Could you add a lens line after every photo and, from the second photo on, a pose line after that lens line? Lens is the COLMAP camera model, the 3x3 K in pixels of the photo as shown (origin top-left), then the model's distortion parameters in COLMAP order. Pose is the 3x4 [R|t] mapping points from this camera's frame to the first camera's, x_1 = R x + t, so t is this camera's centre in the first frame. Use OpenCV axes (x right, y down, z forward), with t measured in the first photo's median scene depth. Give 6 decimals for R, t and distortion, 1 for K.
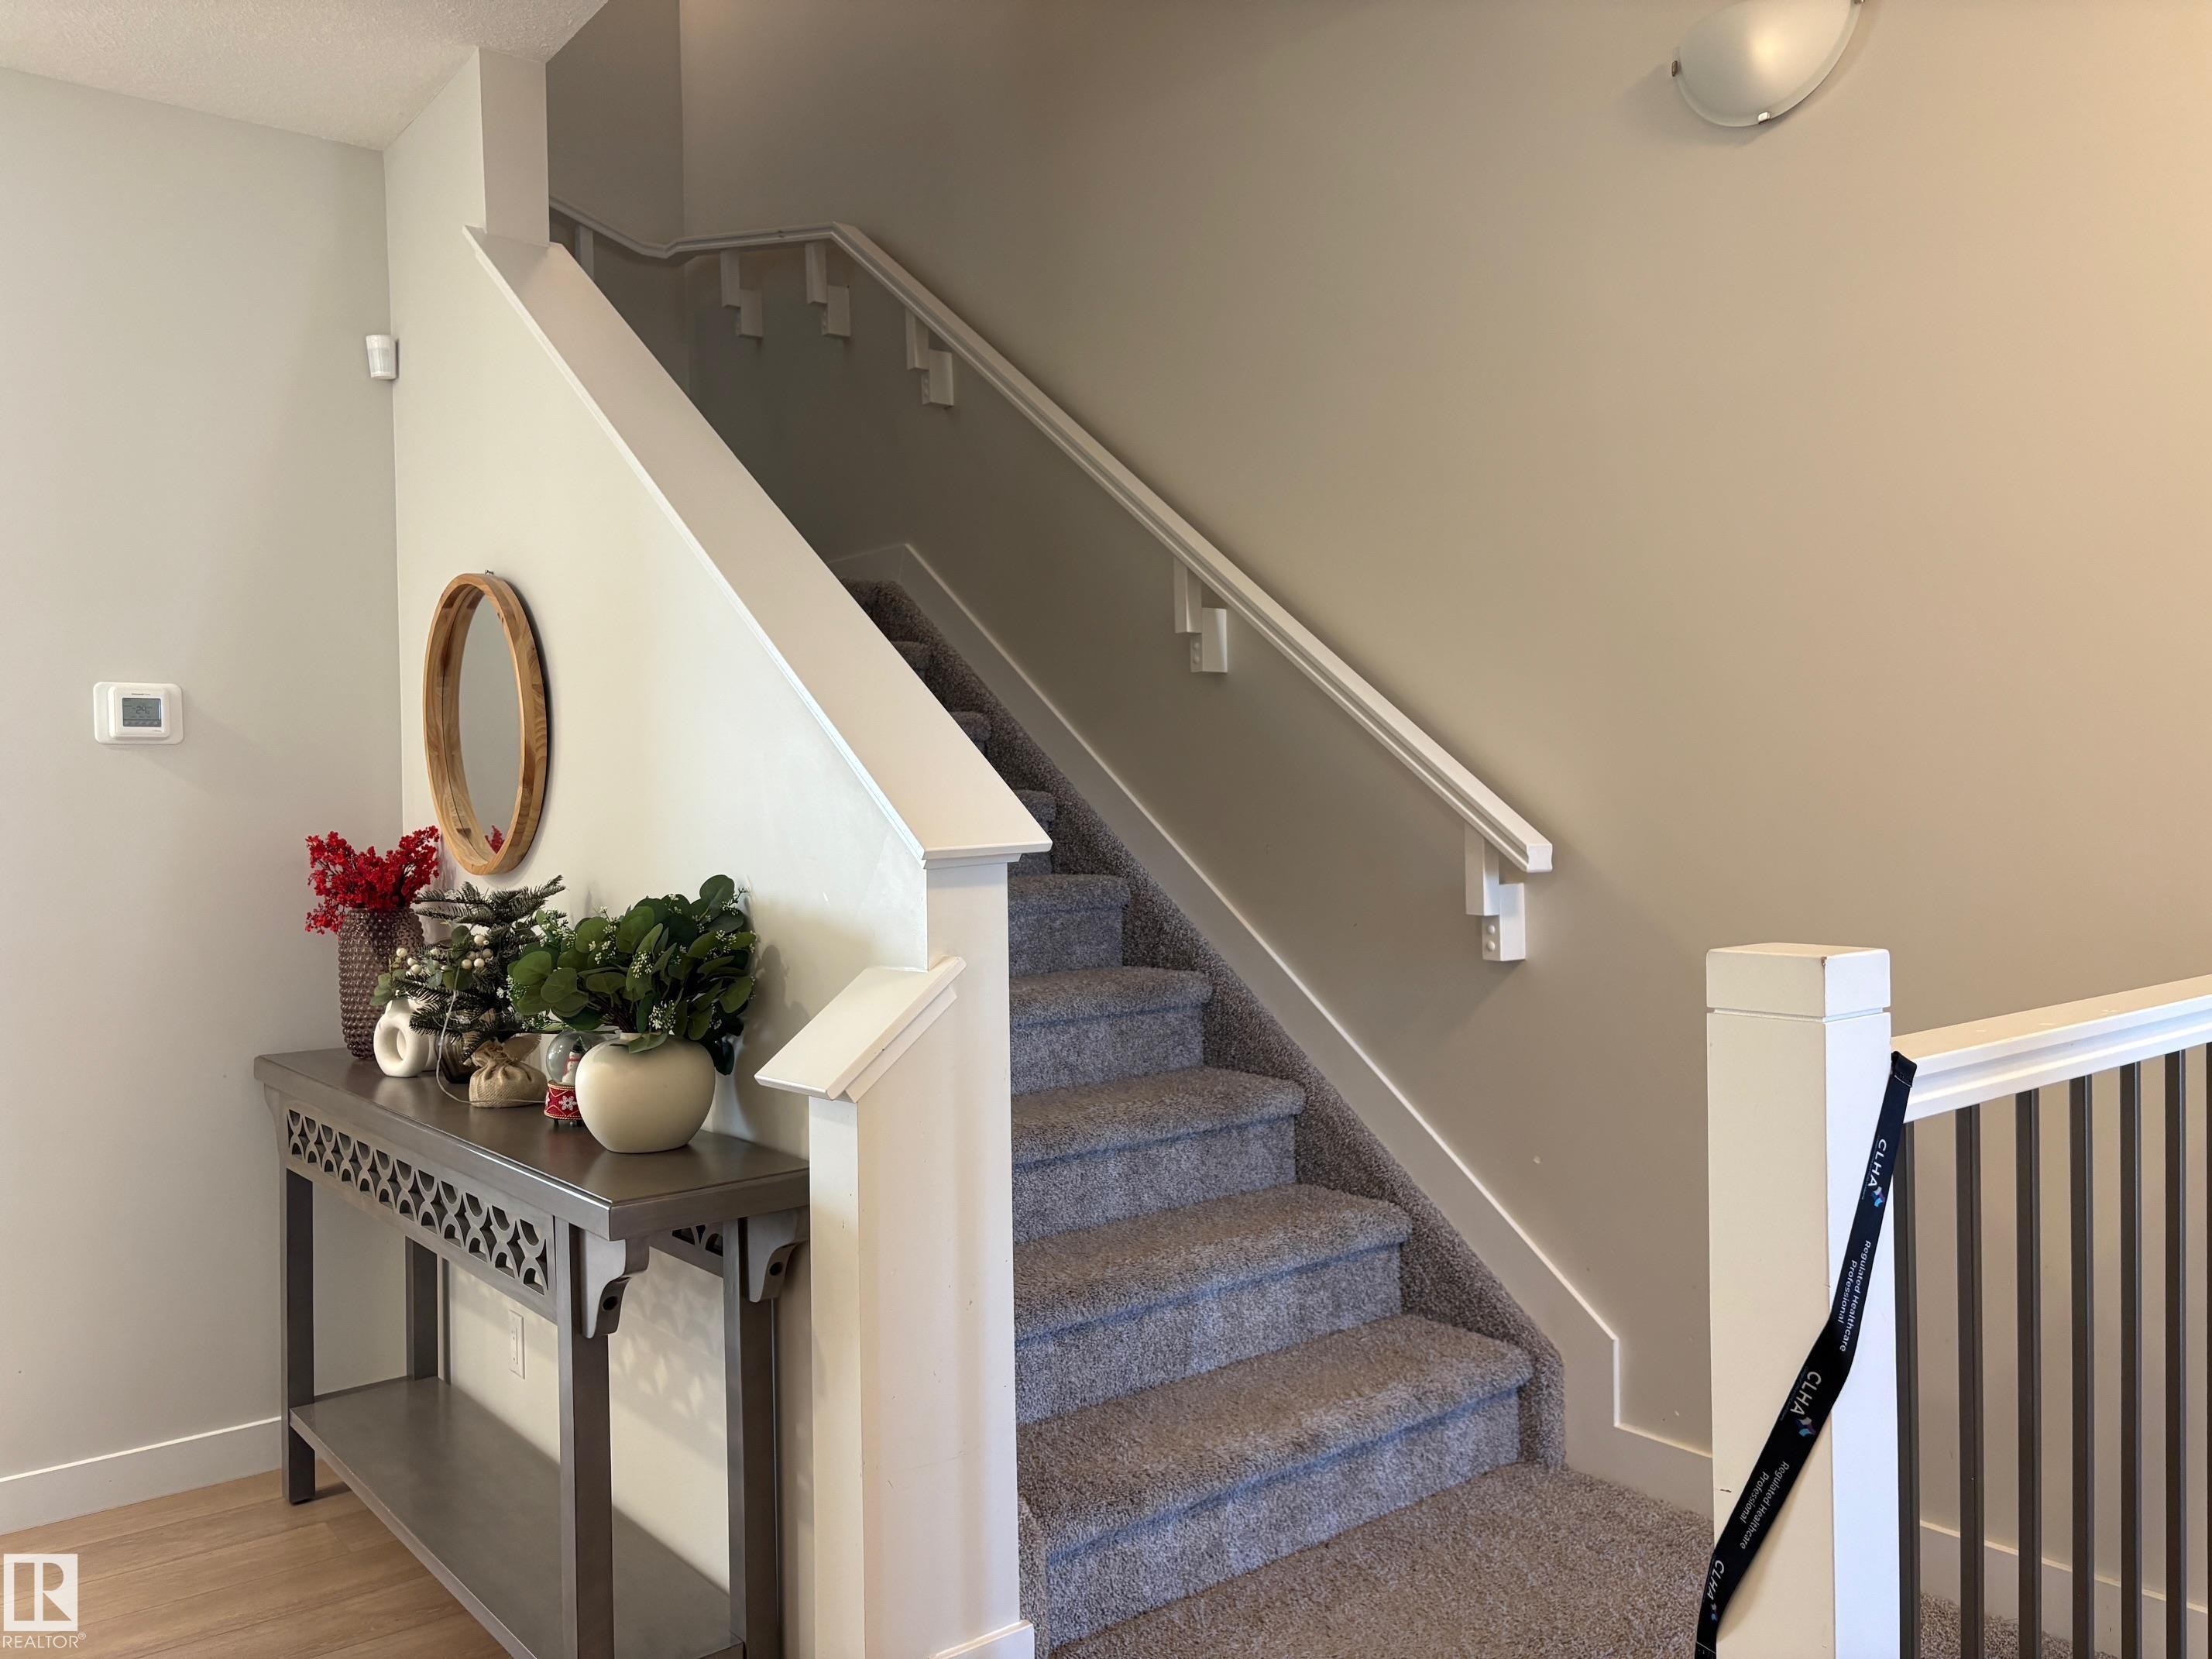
lens RADIAL K [[1662.2, 0, 1098.0], [0, 1662.2, 821.9], [0, 0, 1]] dist [0.036232, -0.059209]
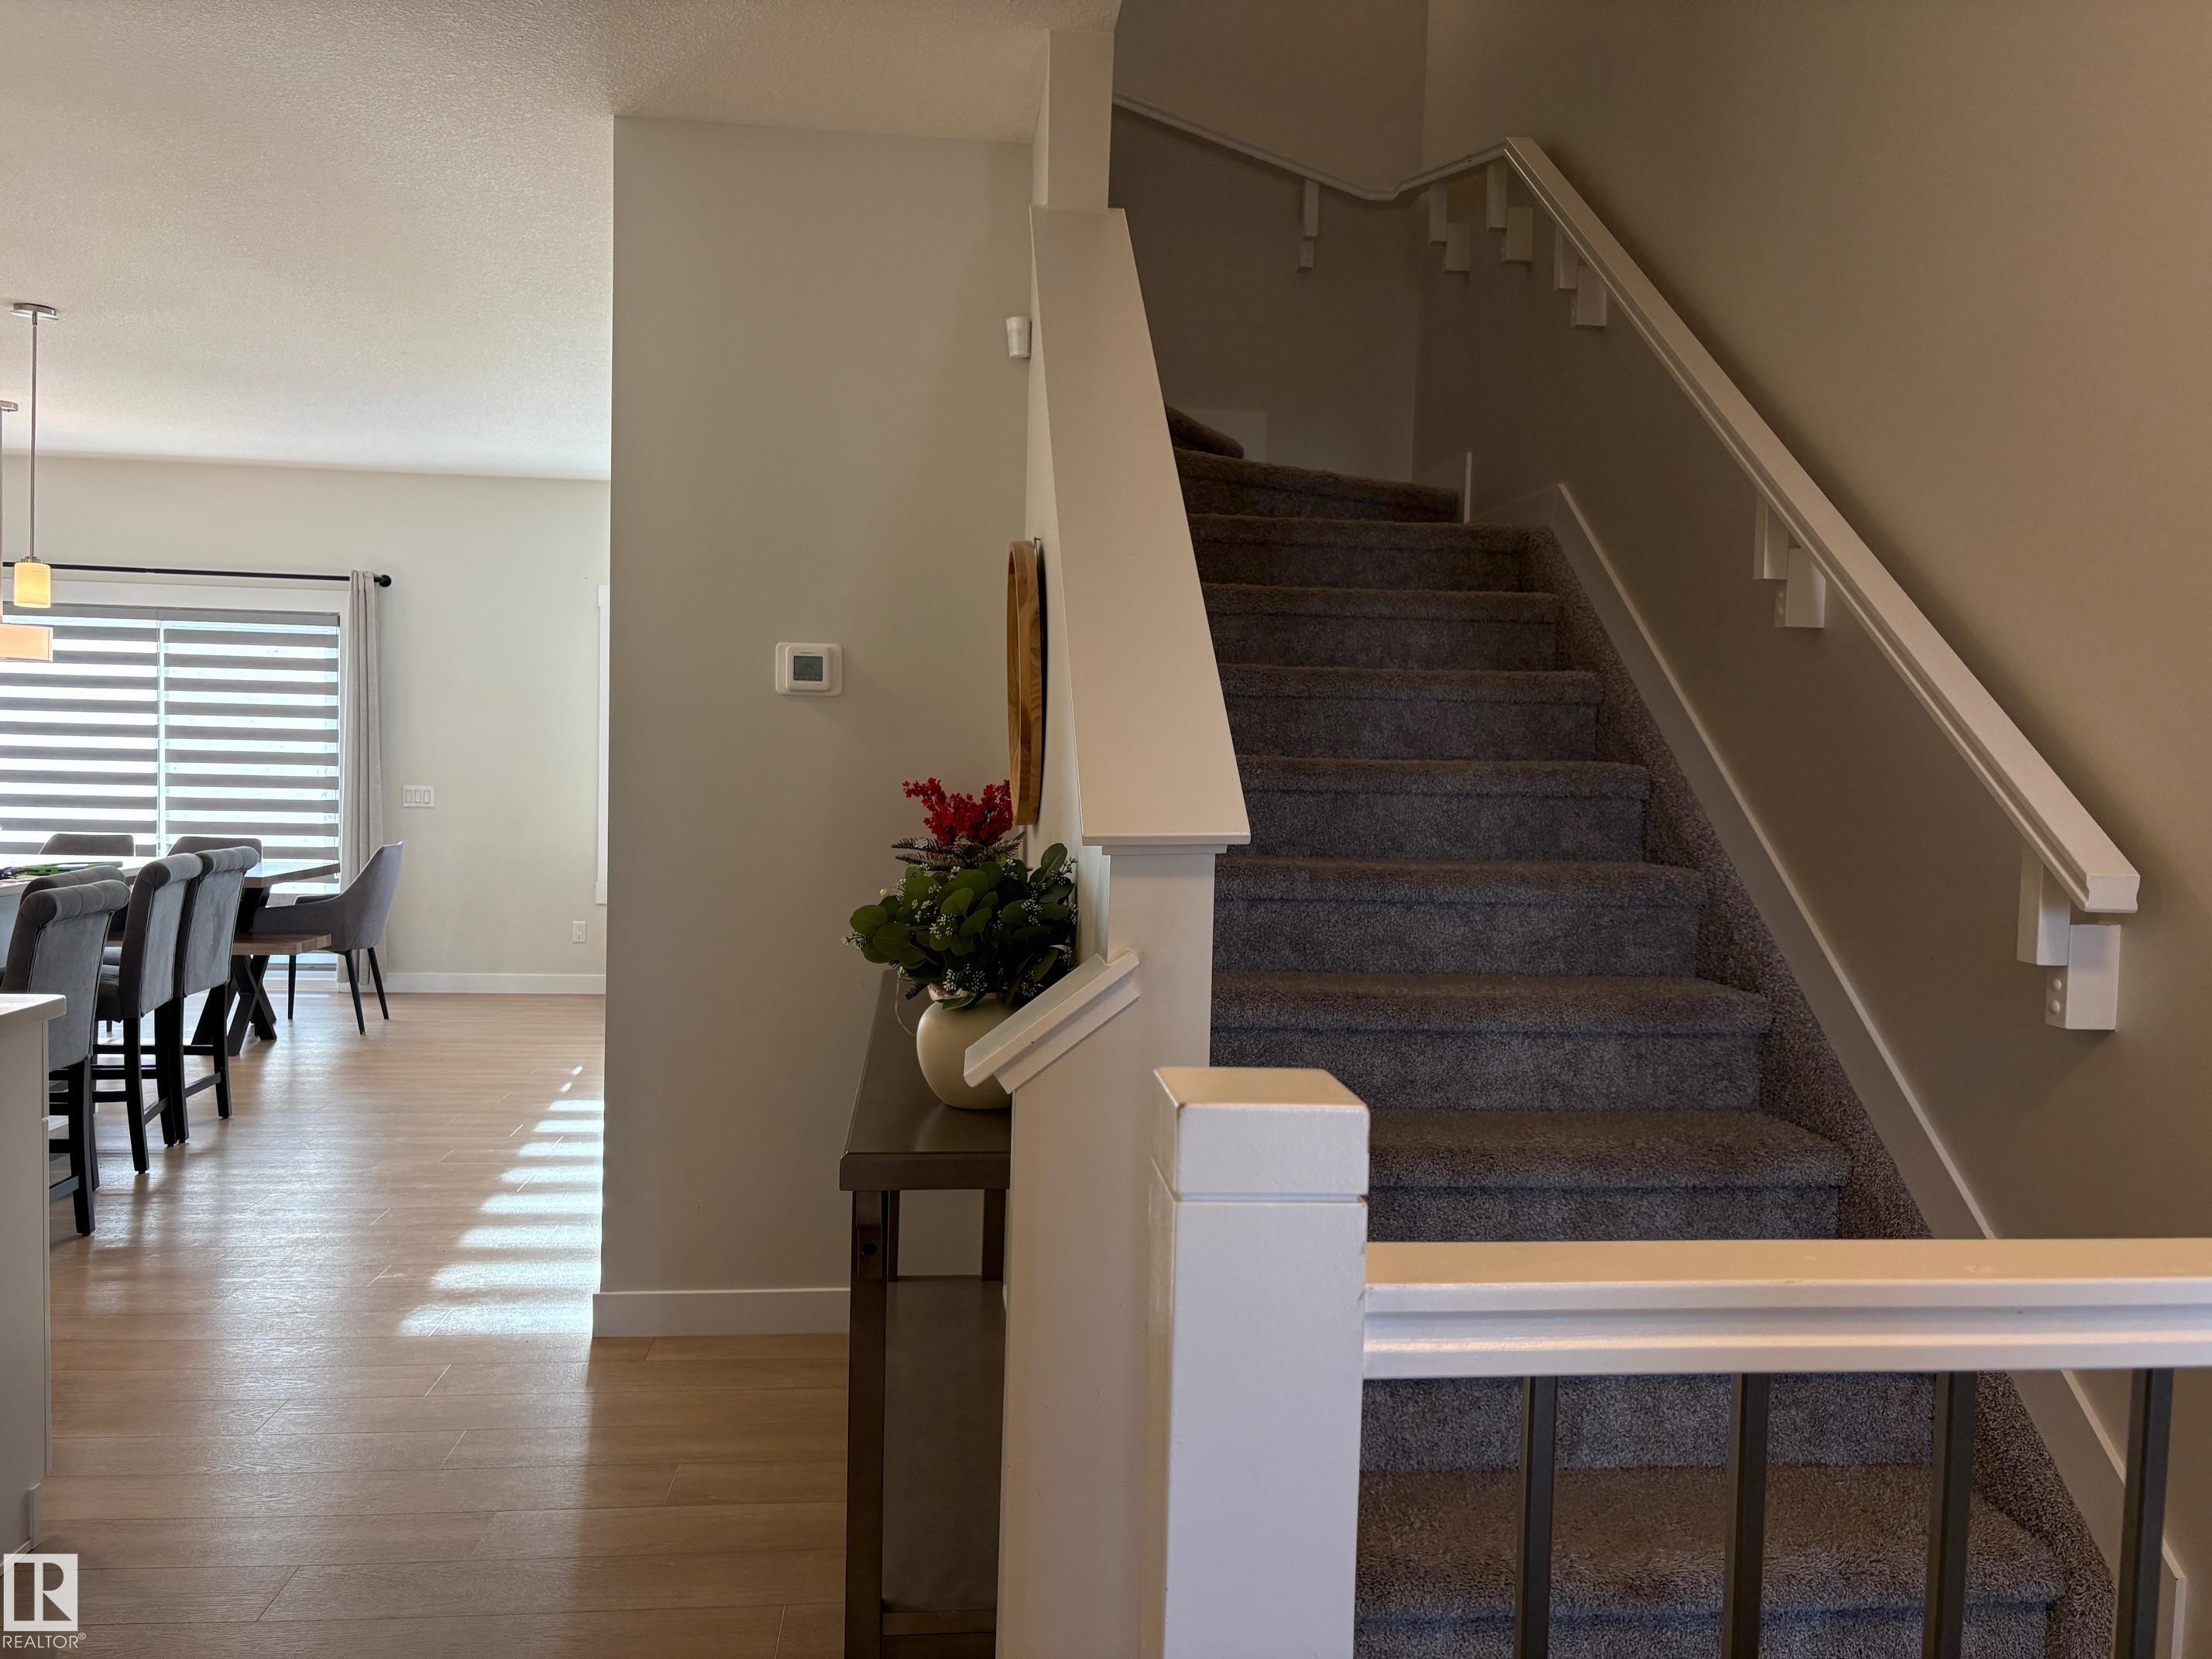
lens RADIAL K [[1672.3, 0, 1106.0], [0, 1672.3, 829.5], [0, 0, 1]] dist [-0.004164, -0.004549]
pose [[0.835179, 0.061610, -0.546516, 0.252644], [-0.041844, 0.997944, 0.048554, -0.019099], [0.548384, -0.017683, 0.836040, 0.141542]]
